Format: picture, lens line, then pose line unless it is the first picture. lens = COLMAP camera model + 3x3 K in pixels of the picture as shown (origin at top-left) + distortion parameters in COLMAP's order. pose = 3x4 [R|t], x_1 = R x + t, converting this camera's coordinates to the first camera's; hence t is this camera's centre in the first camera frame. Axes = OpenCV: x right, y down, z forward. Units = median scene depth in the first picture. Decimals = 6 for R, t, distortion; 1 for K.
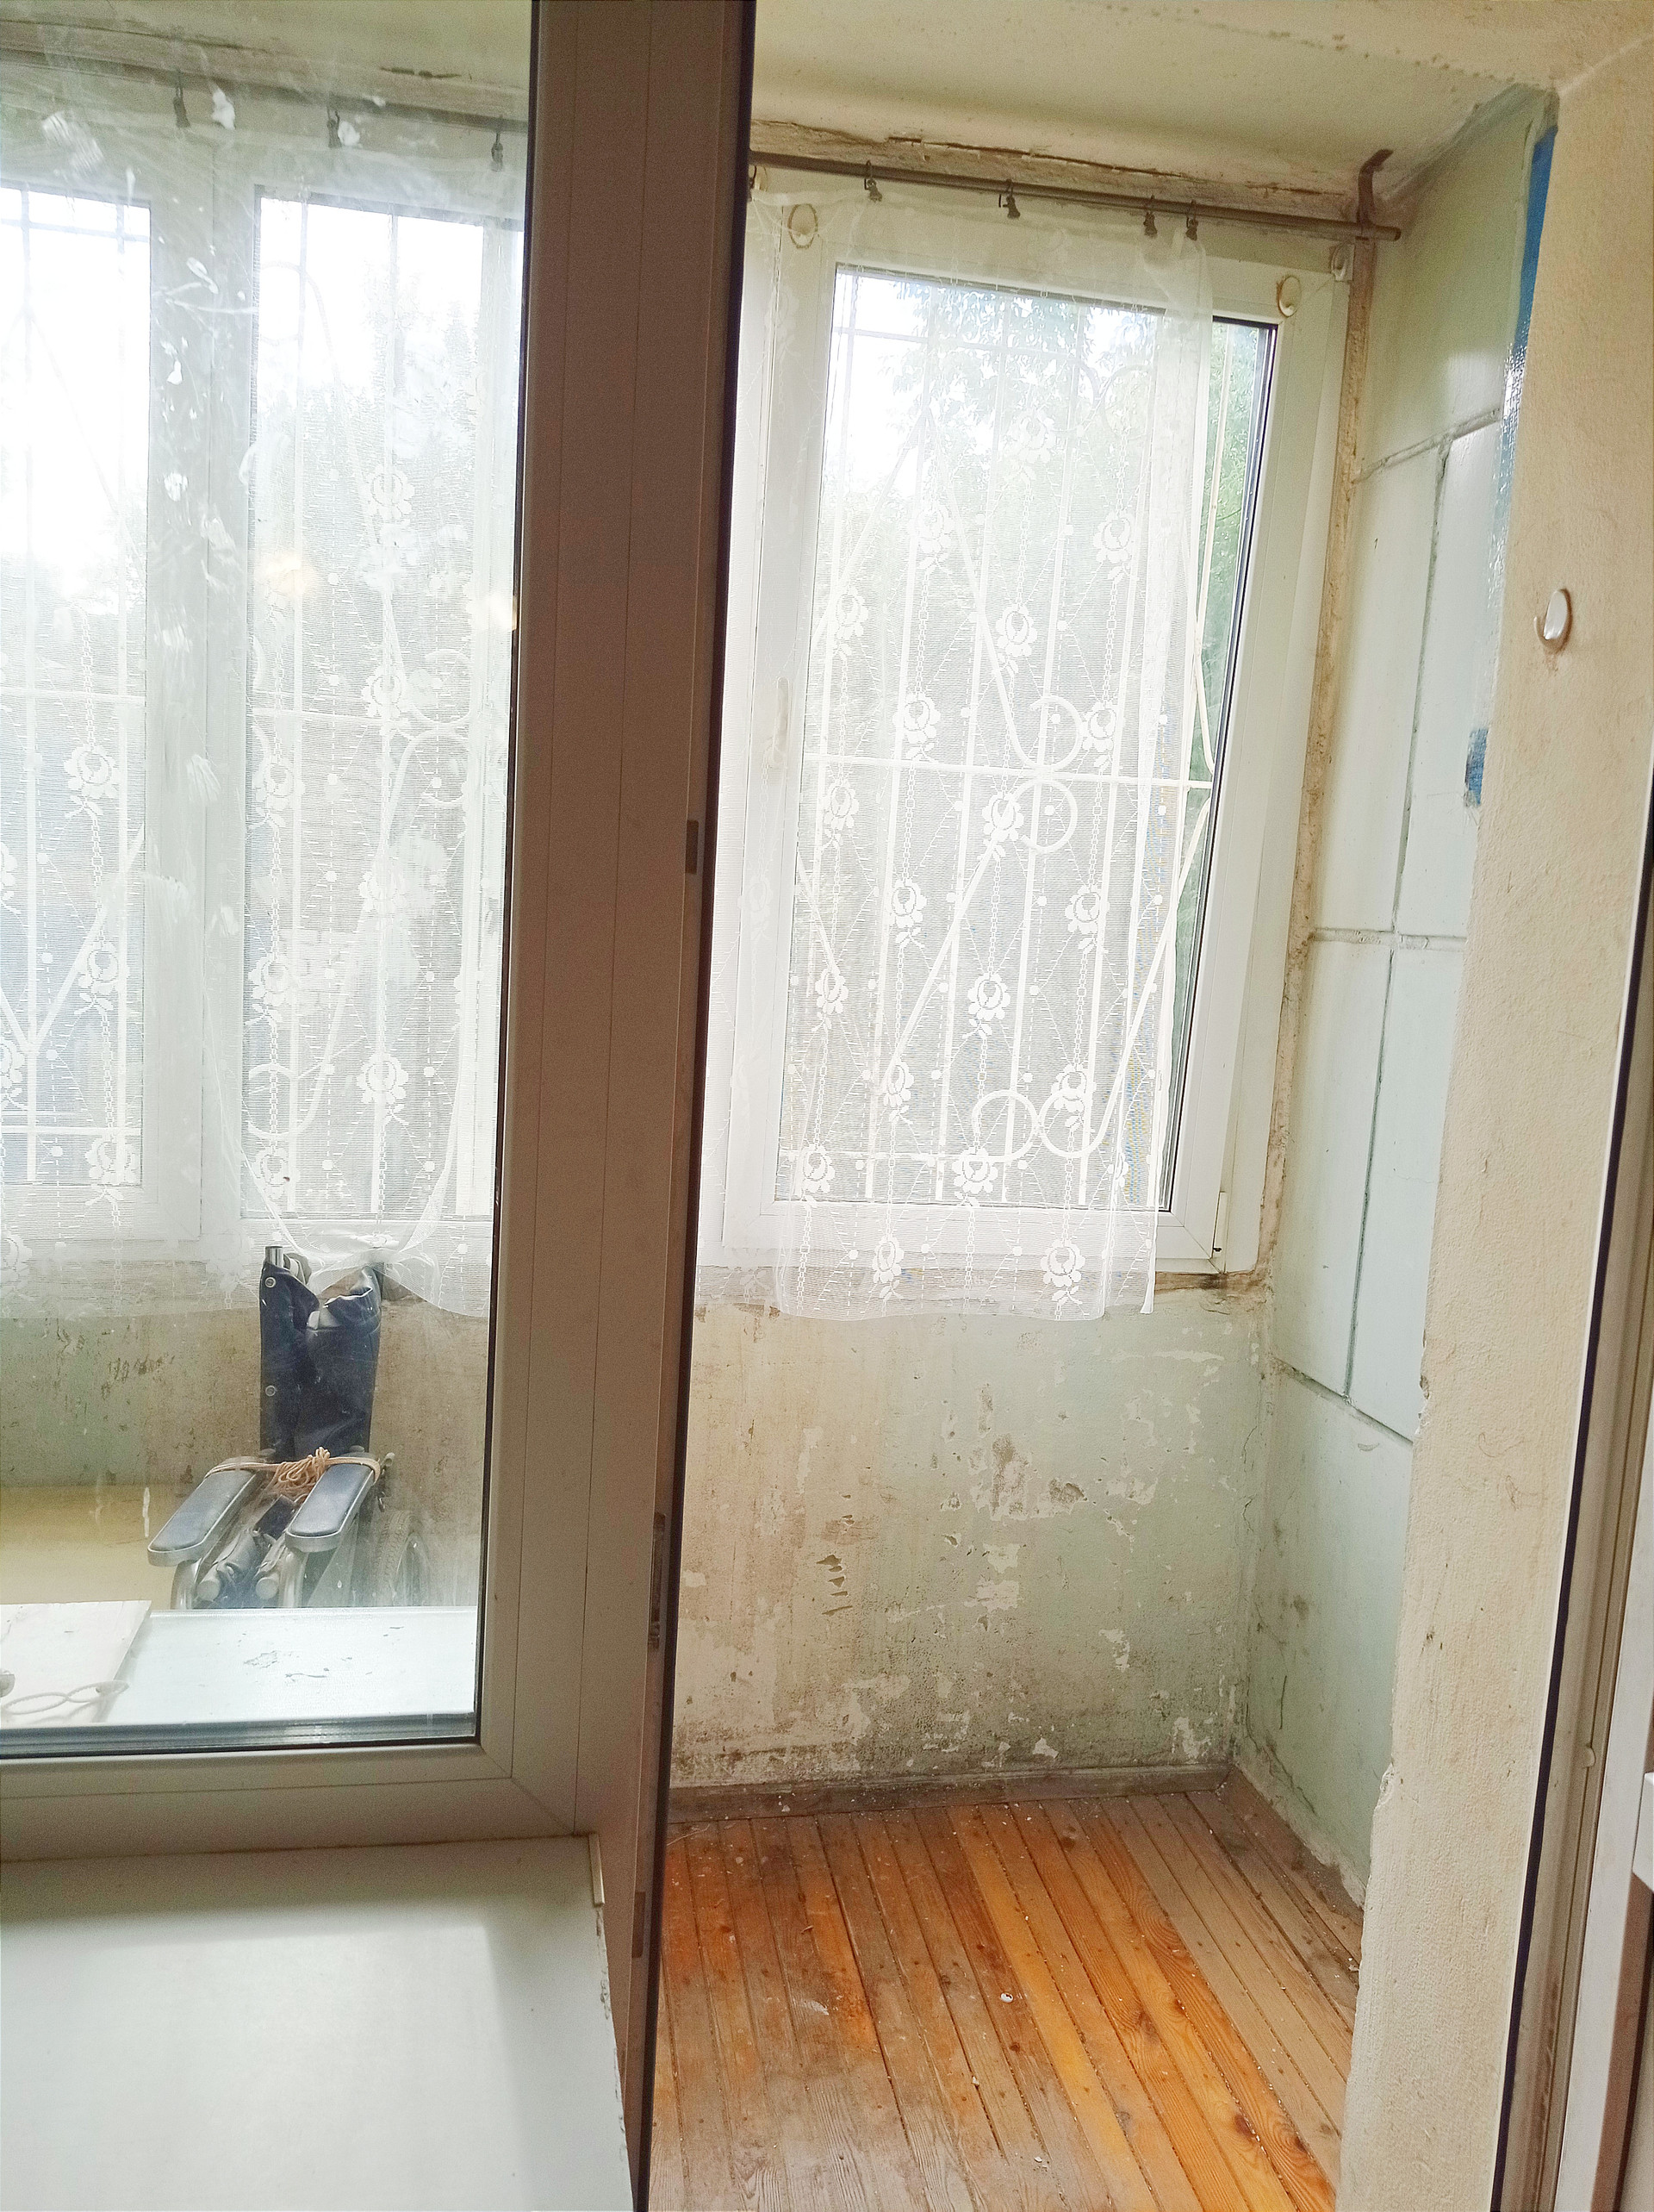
lens RADIAL K [[1749.9, 0, 830.5], [0, 1749.9, 1109.5], [0, 0, 1]] dist [0.046797, -0.054226]
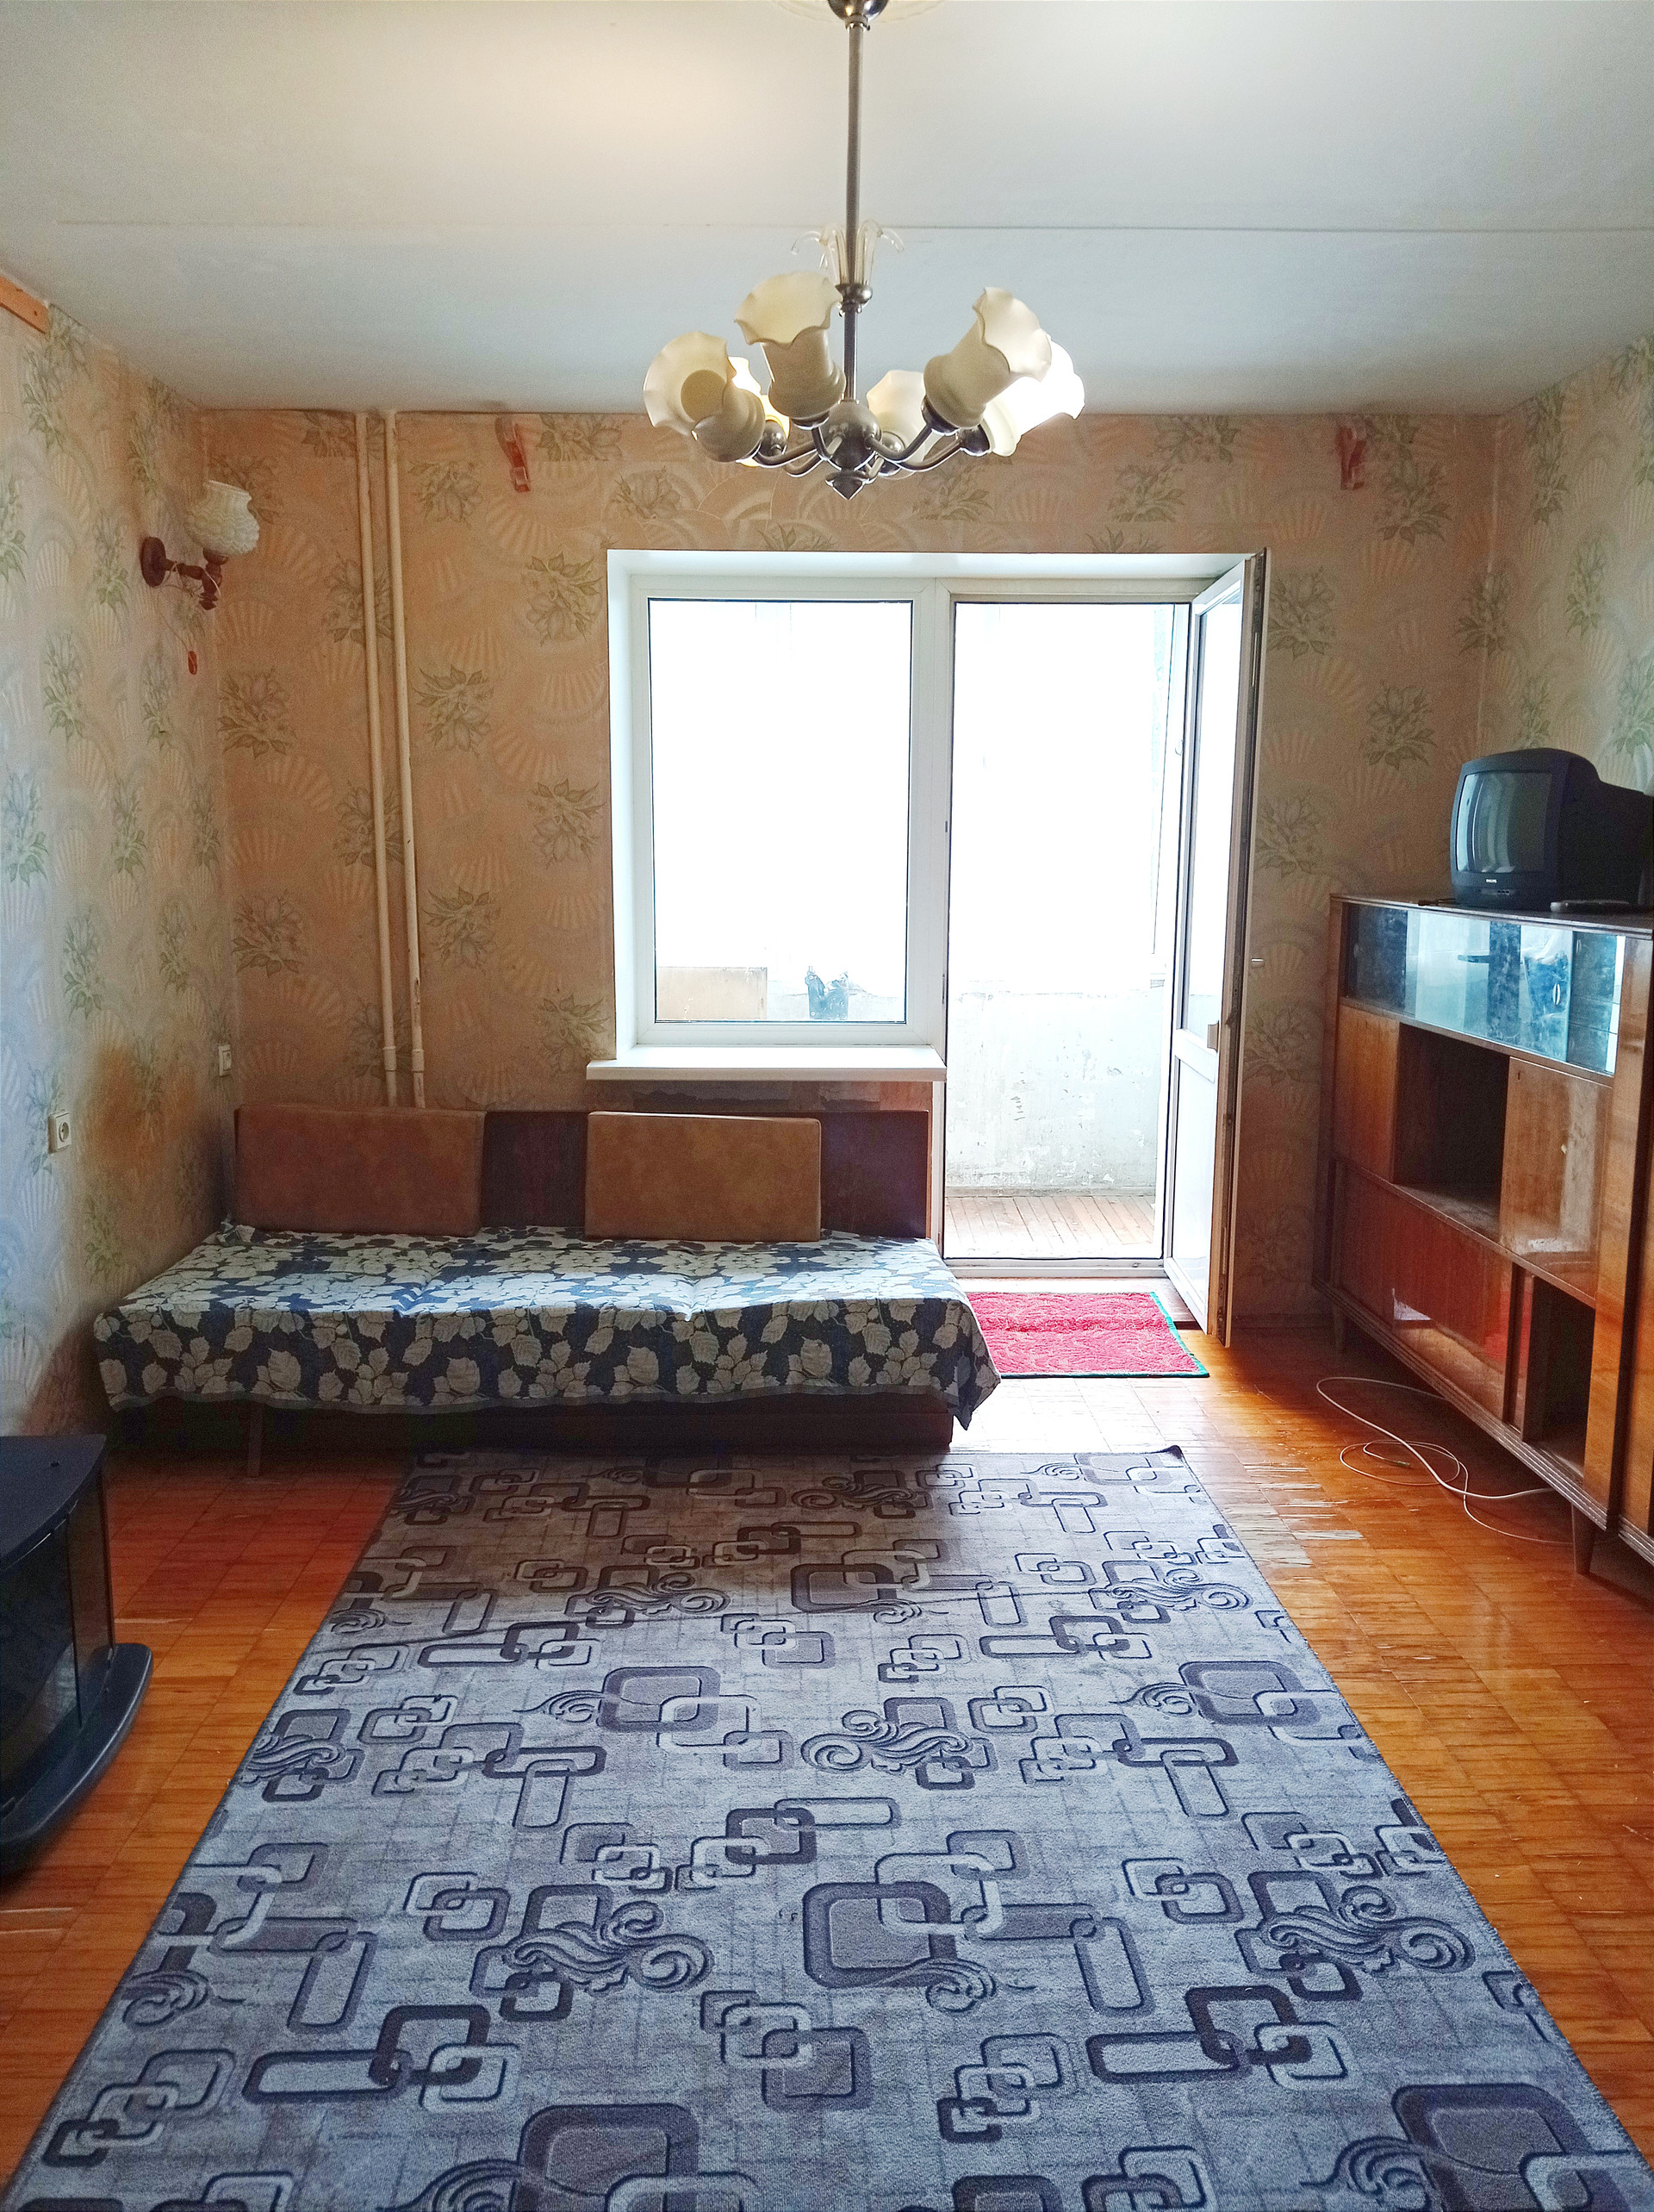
lens RADIAL K [[1749.9, 0, 822.6], [0, 1749.9, 1106.0], [0, 0, 1]] dist [0.046797, -0.054226]
pose [[0.990639, -0.033001, -0.132458, 0.056179], [0.037873, 0.998689, 0.034431, 0.170933], [0.131148, -0.039125, 0.990590, -1.470533]]
